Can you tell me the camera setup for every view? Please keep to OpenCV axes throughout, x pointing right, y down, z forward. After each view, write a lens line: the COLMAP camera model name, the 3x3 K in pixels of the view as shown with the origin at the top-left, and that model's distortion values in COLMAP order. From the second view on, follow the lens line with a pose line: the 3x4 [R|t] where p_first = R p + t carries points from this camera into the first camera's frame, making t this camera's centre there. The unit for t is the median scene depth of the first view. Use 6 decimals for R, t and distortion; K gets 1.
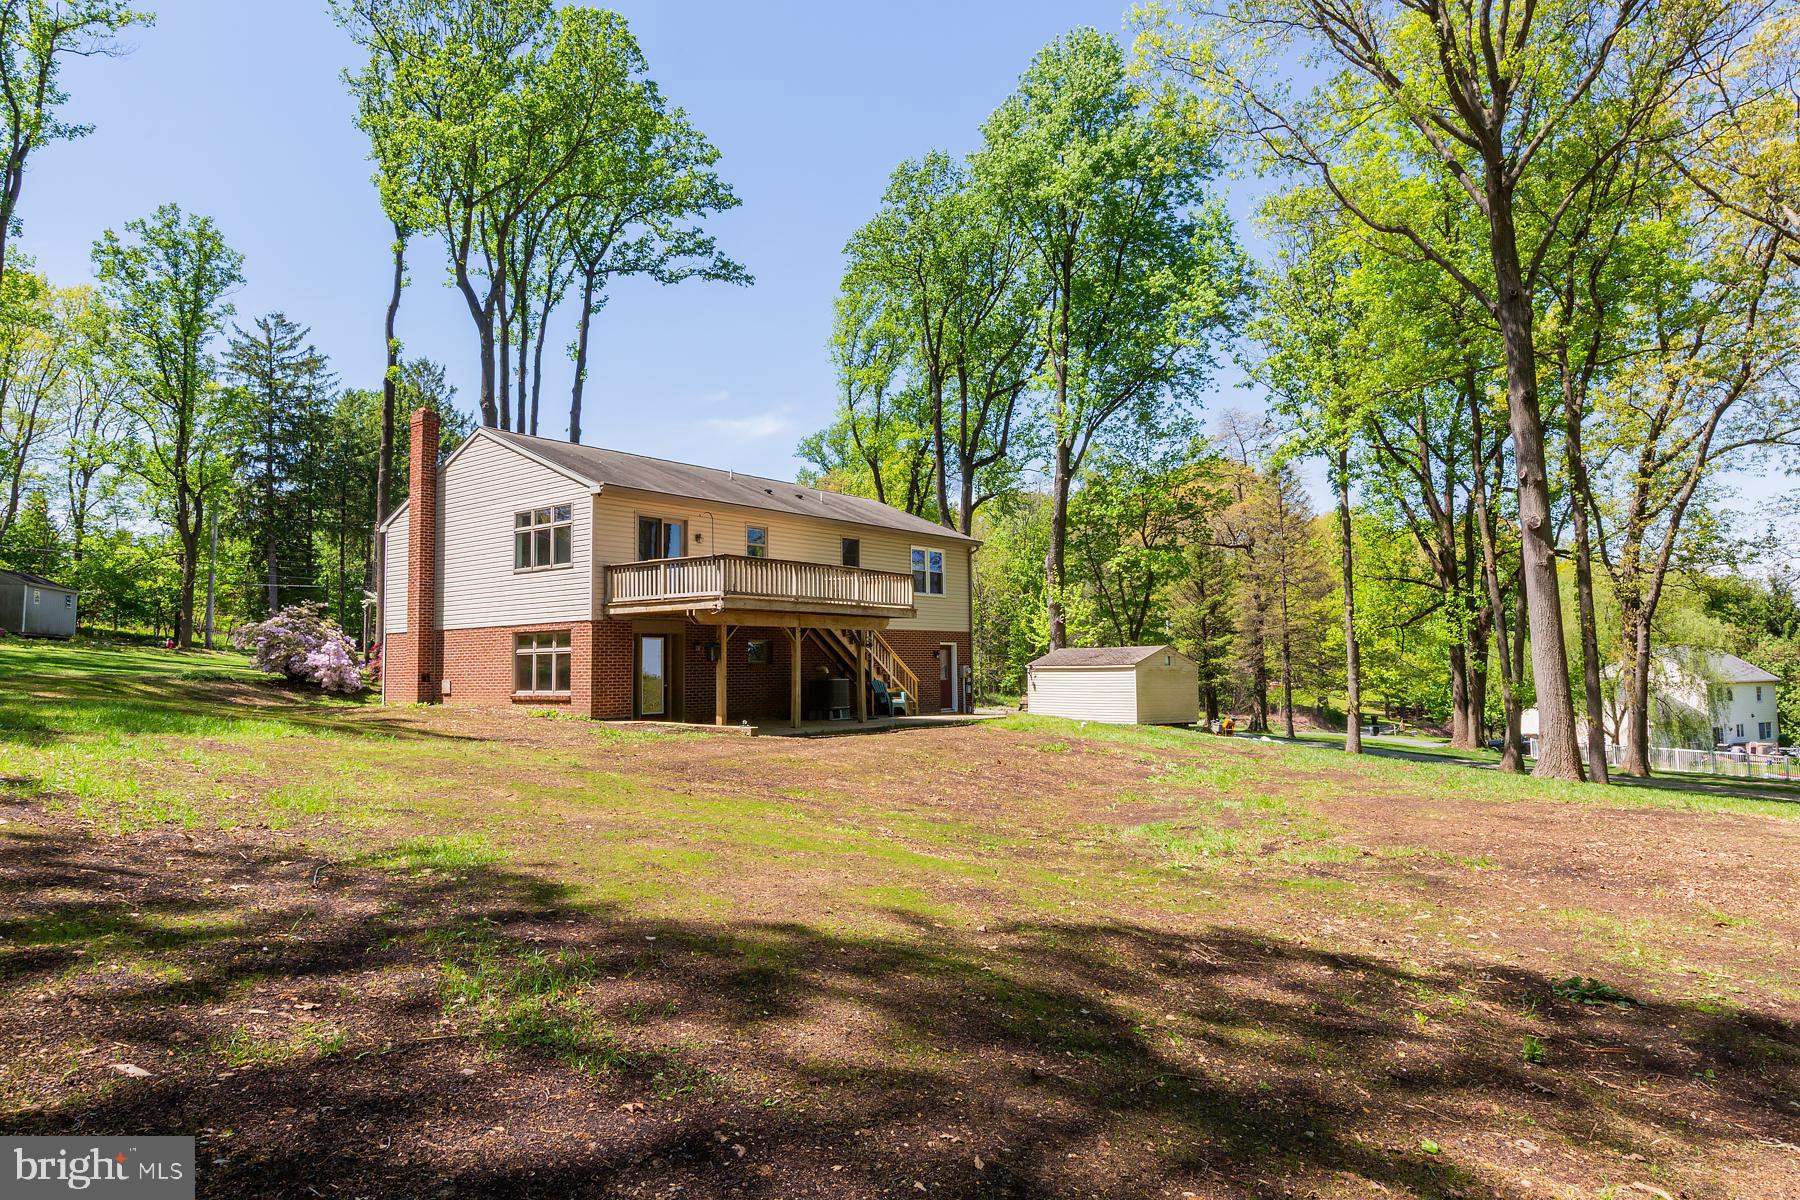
lens RADIAL K [[1075.7, 0, 898.9], [0, 1075.7, 582.2], [0, 0, 1]] dist [-0.000990, -0.001877]
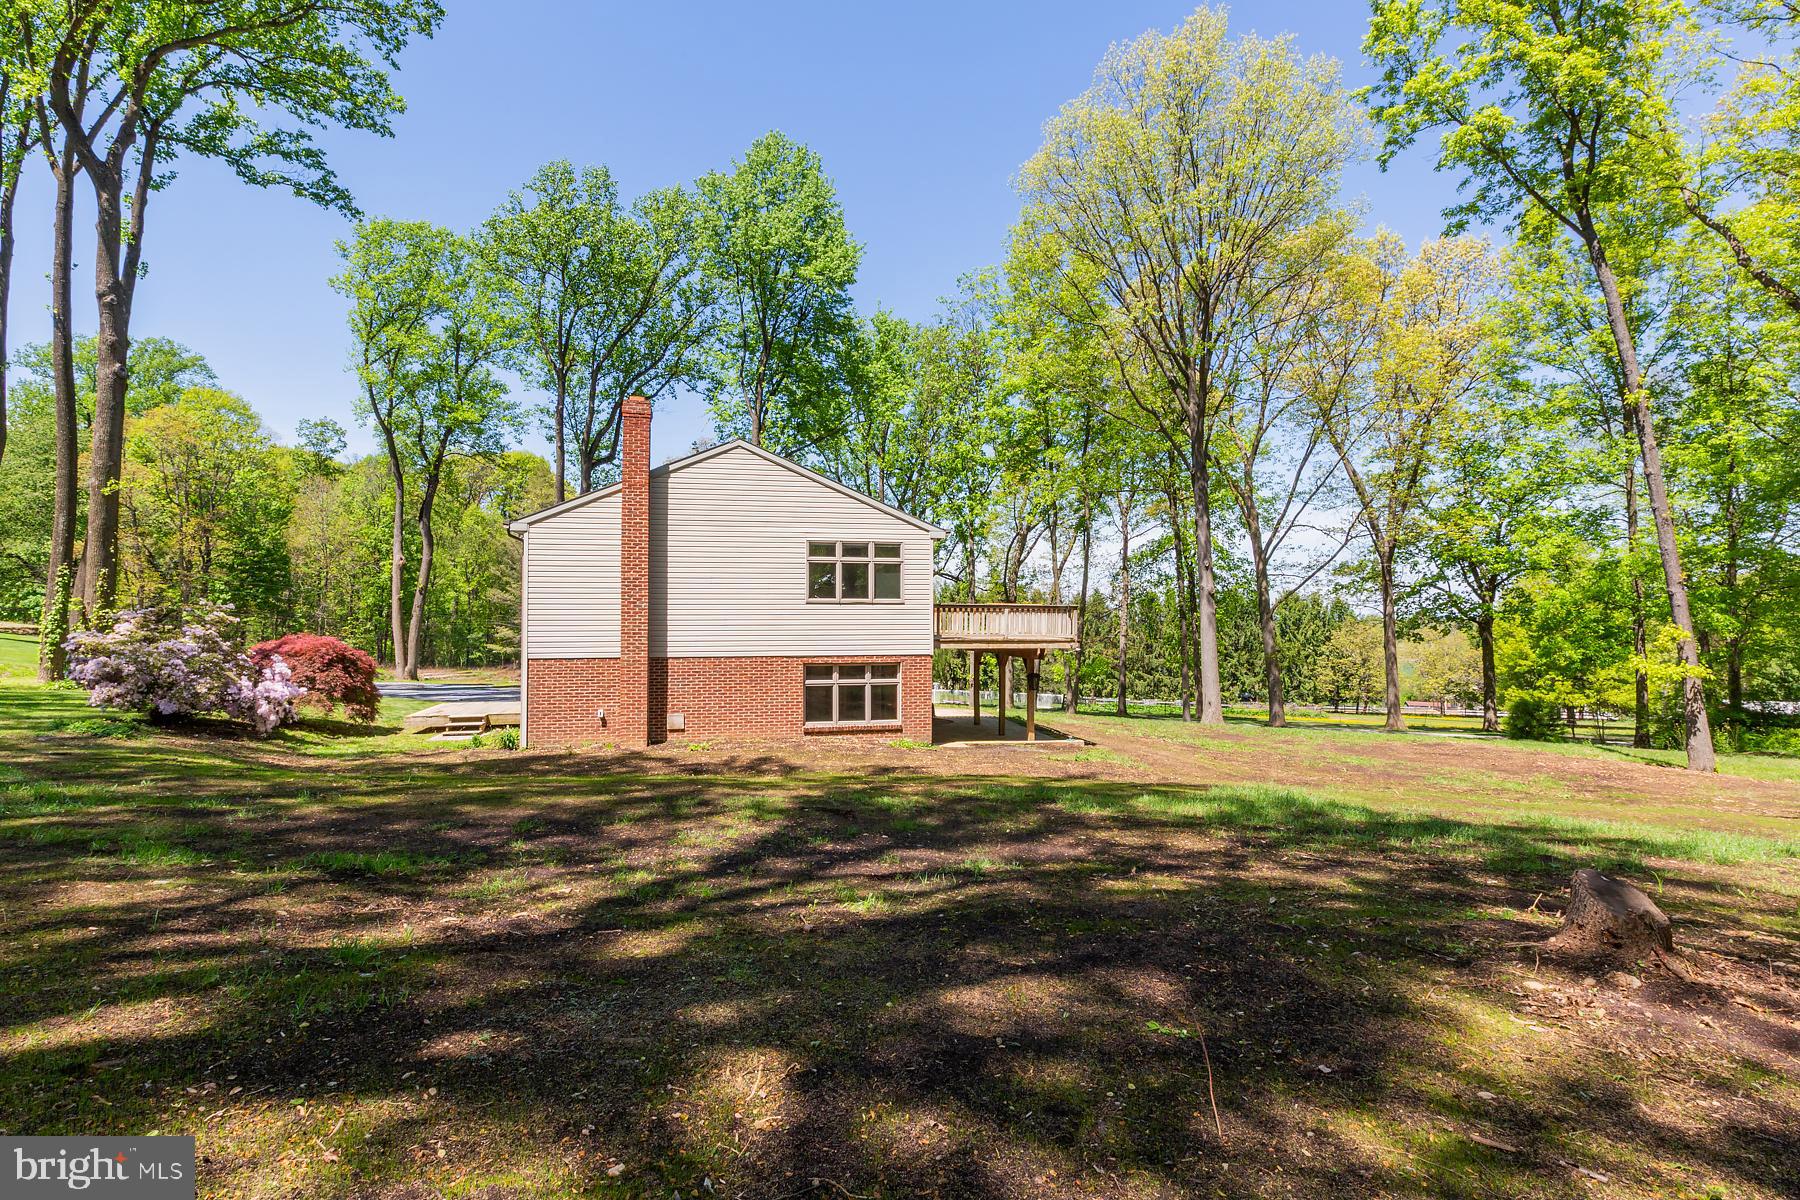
lens RADIAL K [[842.7, 0, 900.0], [0, 842.7, 600.0], [0, 0, 1]] dist [-0.014082, 0.000208]
pose [[0.626516, 0.022327, 0.779088, -0.442644], [-0.073019, 0.996875, 0.030152, -0.019754], [-0.775980, -0.075779, 0.626189, 0.224604]]
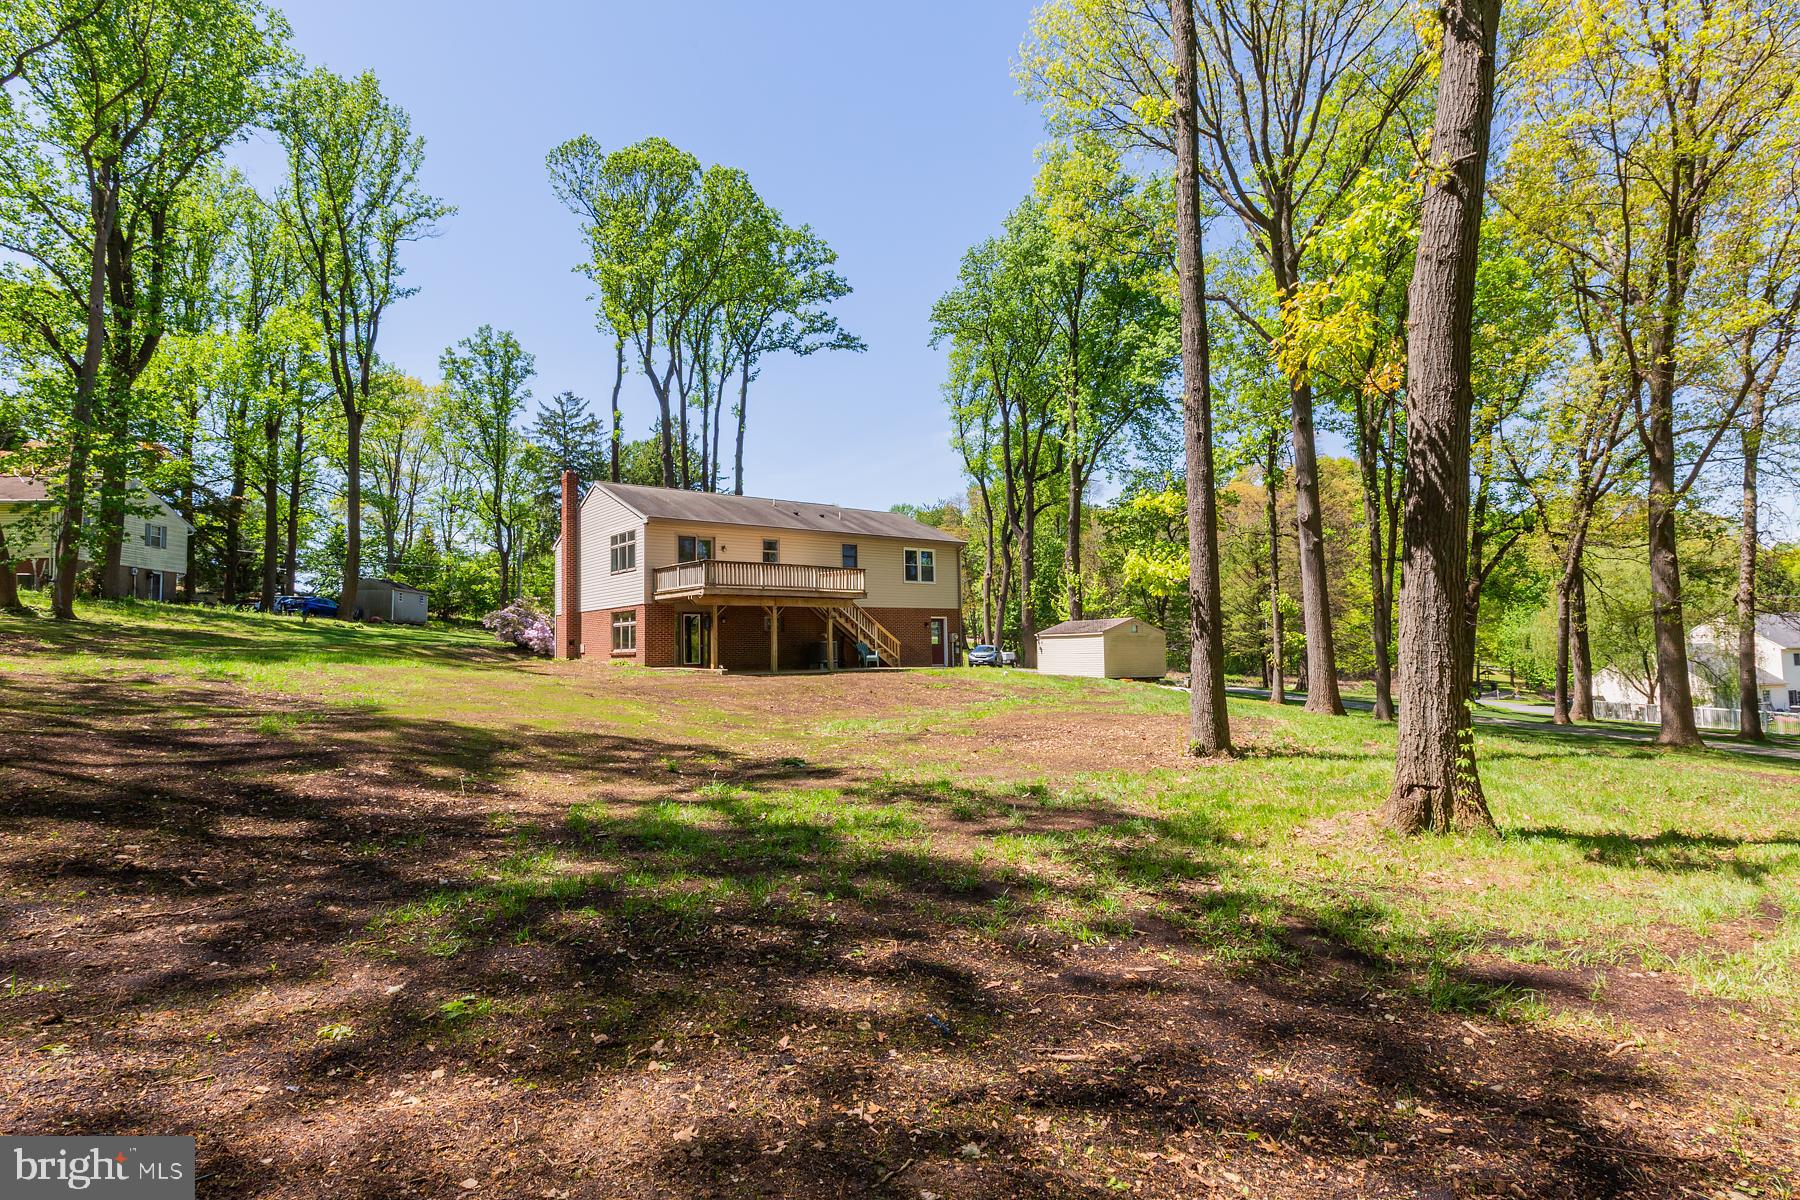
lens RADIAL K [[911.8, 0, 900.3], [0, 911.8, 584.4], [0, 0, 1]] dist [-0.002775, 0.000164]
pose [[0.973772, -0.023132, -0.226347, 0.173448], [0.025649, 0.999638, 0.008184, 0.002704], [0.226076, -0.013775, 0.974012, -0.097068]]
